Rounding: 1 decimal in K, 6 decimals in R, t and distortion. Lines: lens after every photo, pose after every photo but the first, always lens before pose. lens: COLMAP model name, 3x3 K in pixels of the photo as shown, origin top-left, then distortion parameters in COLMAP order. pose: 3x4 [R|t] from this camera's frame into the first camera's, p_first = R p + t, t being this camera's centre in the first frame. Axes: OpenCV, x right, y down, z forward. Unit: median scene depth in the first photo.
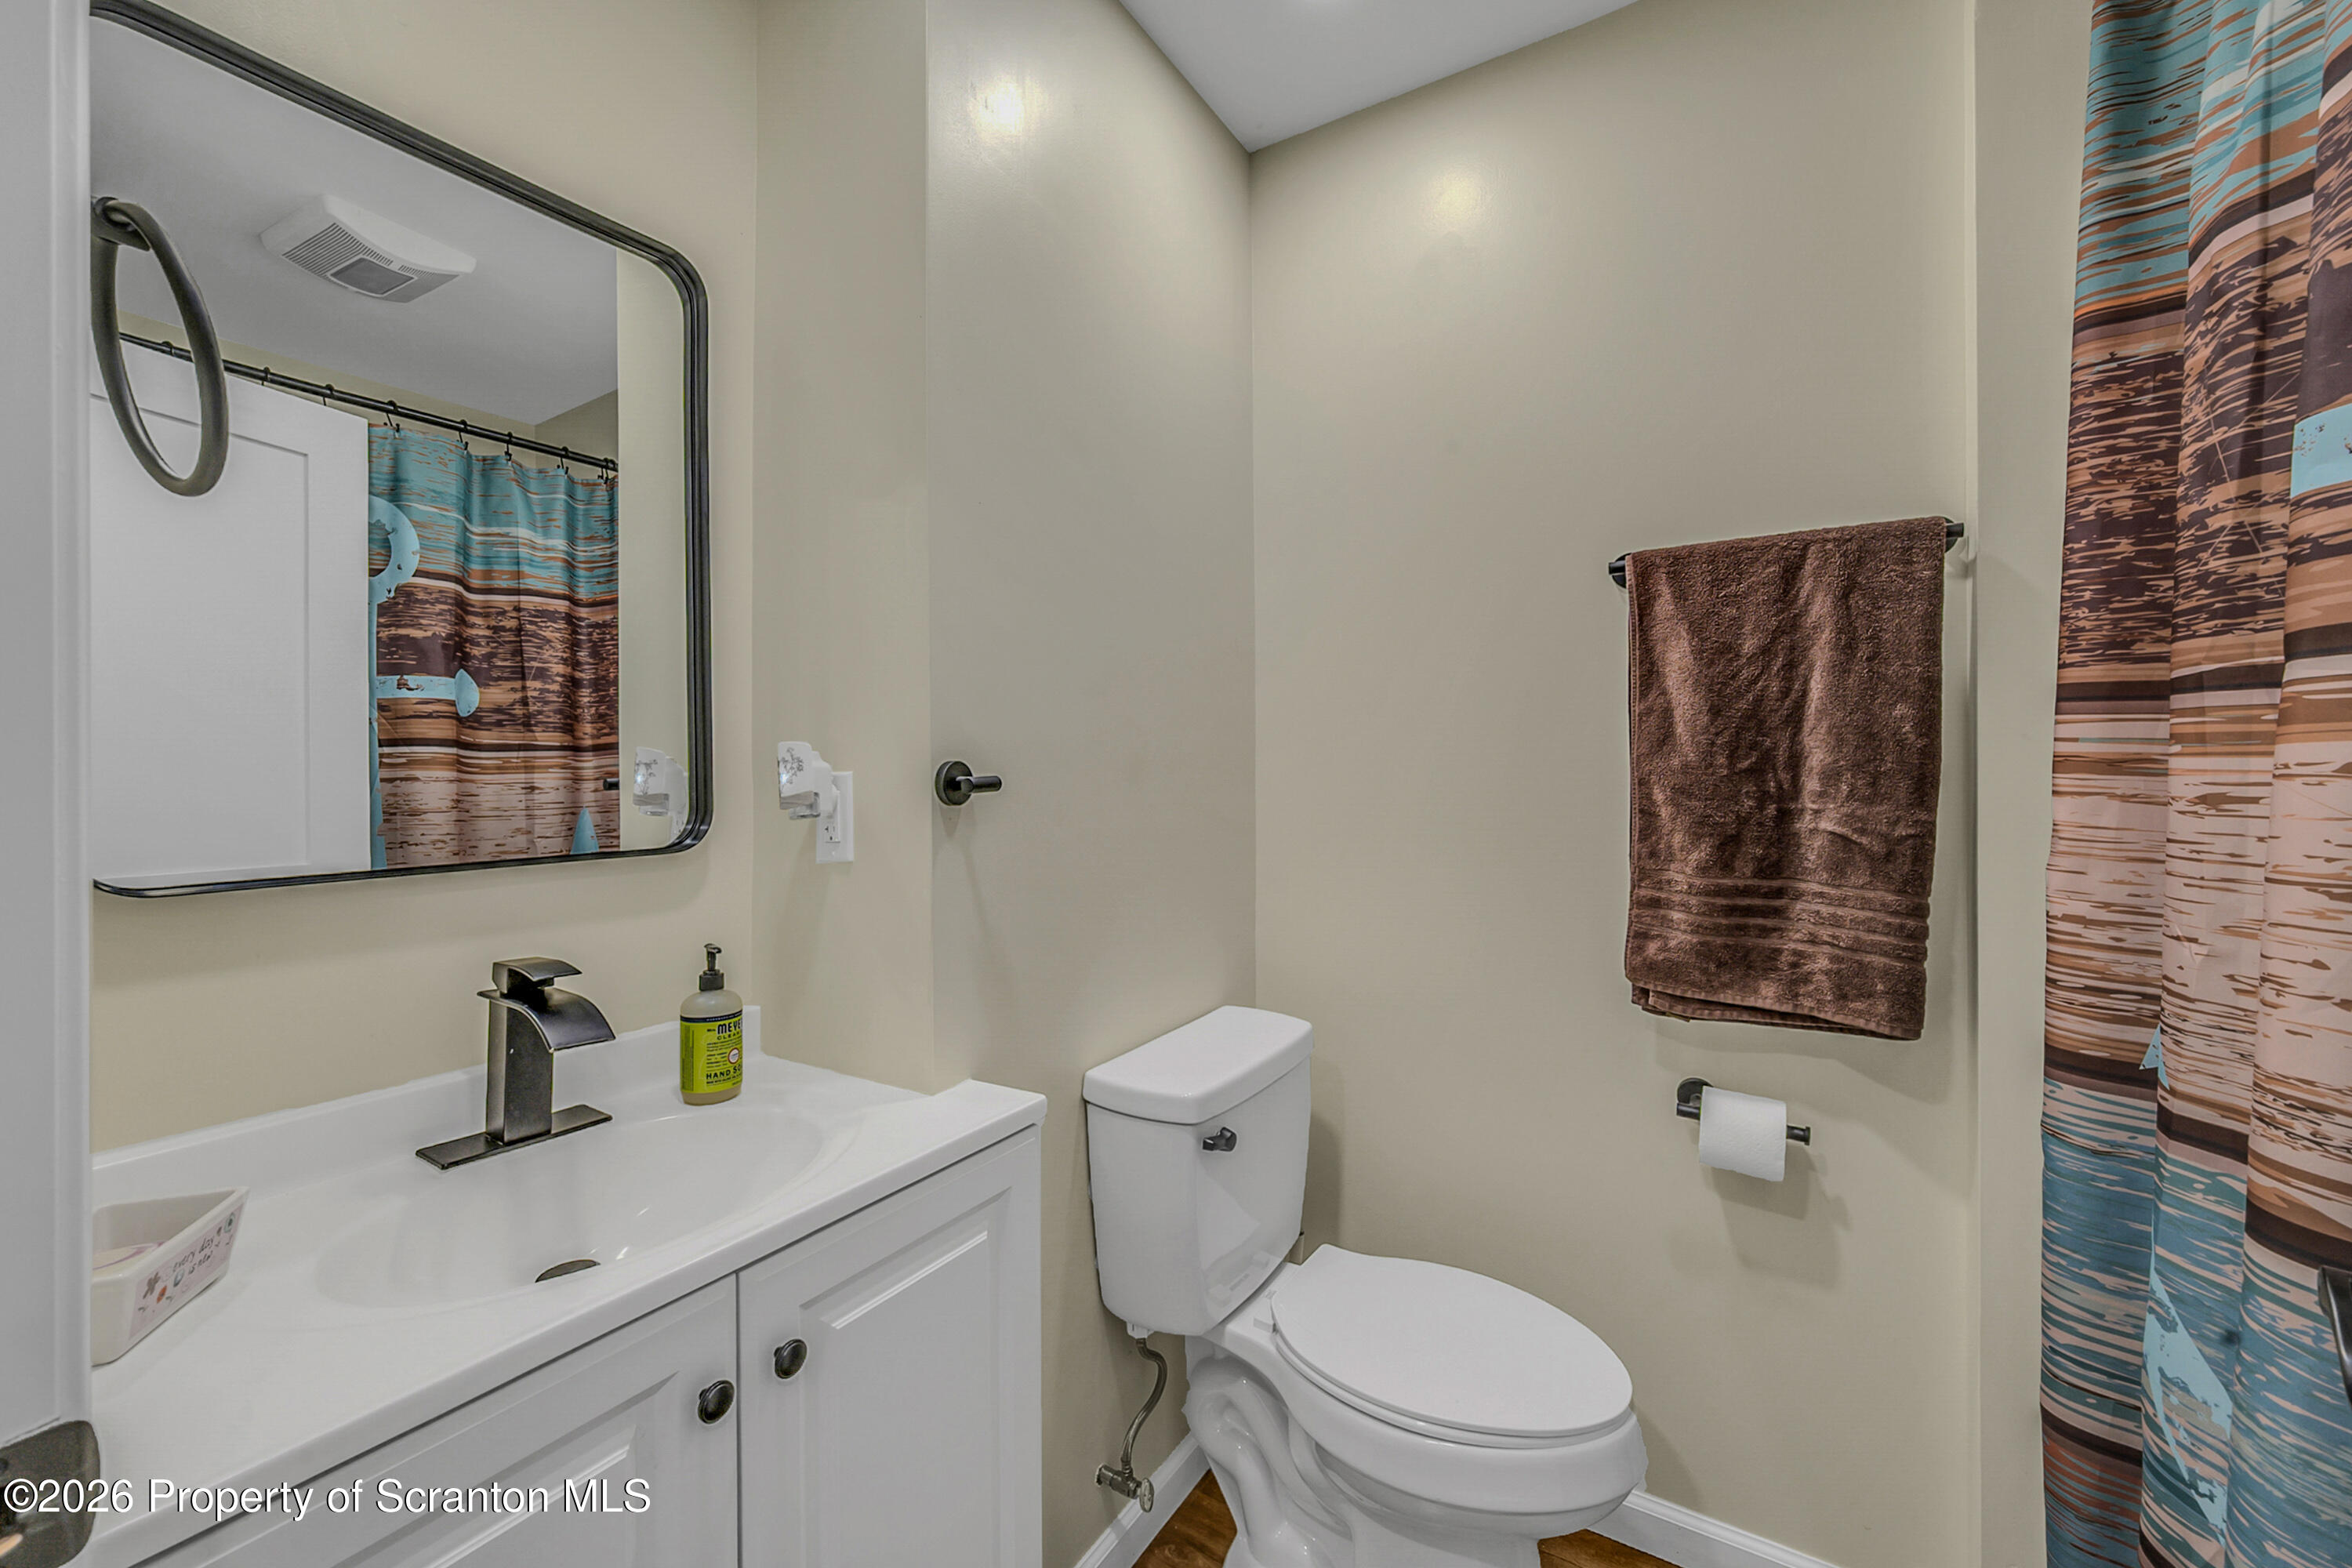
lens RADIAL K [[941.8, 0, 1176.0], [0, 941.8, 784.0], [0, 0, 1]] dist [-0.001169, -0.000147]
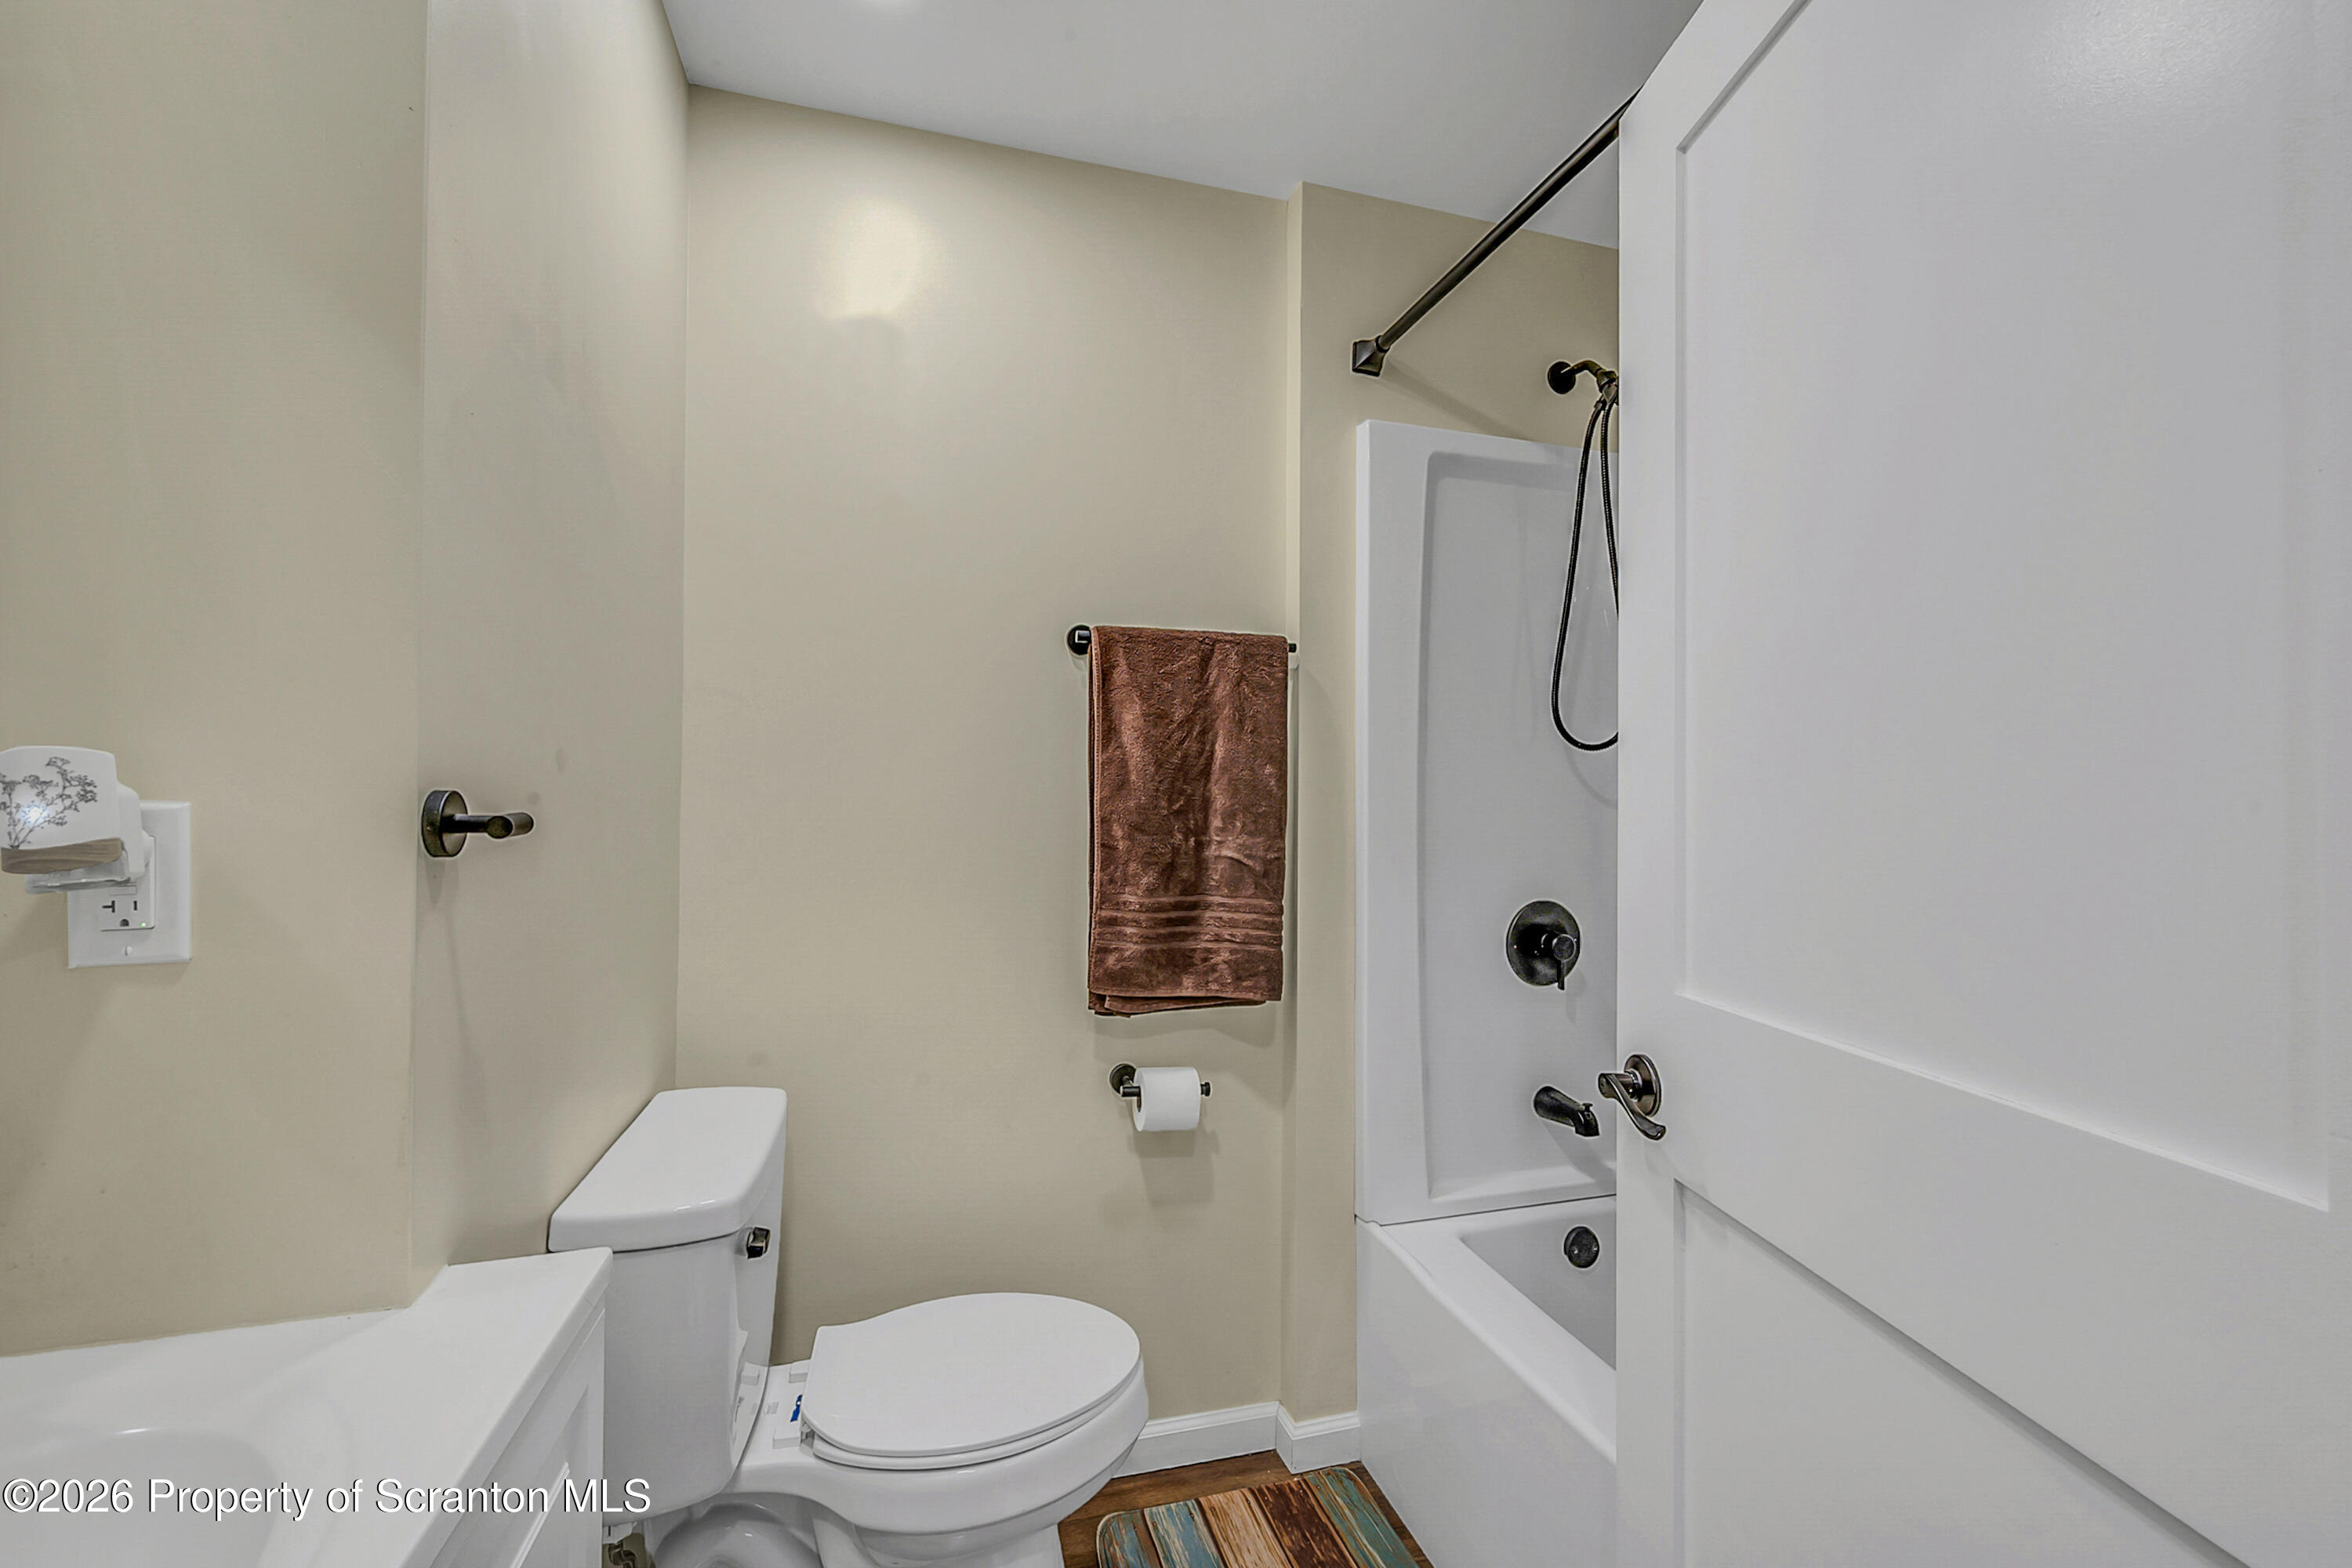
lens RADIAL K [[940.5, 0, 1169.7], [0, 940.5, 802.0], [0, 0, 1]] dist [0.000066, 0.000241]
pose [[0.668973, 0.013959, 0.743156, -0.350763], [-0.000659, 0.999834, -0.018188, -0.003750], [-0.743287, 0.011678, 0.668871, 0.155563]]
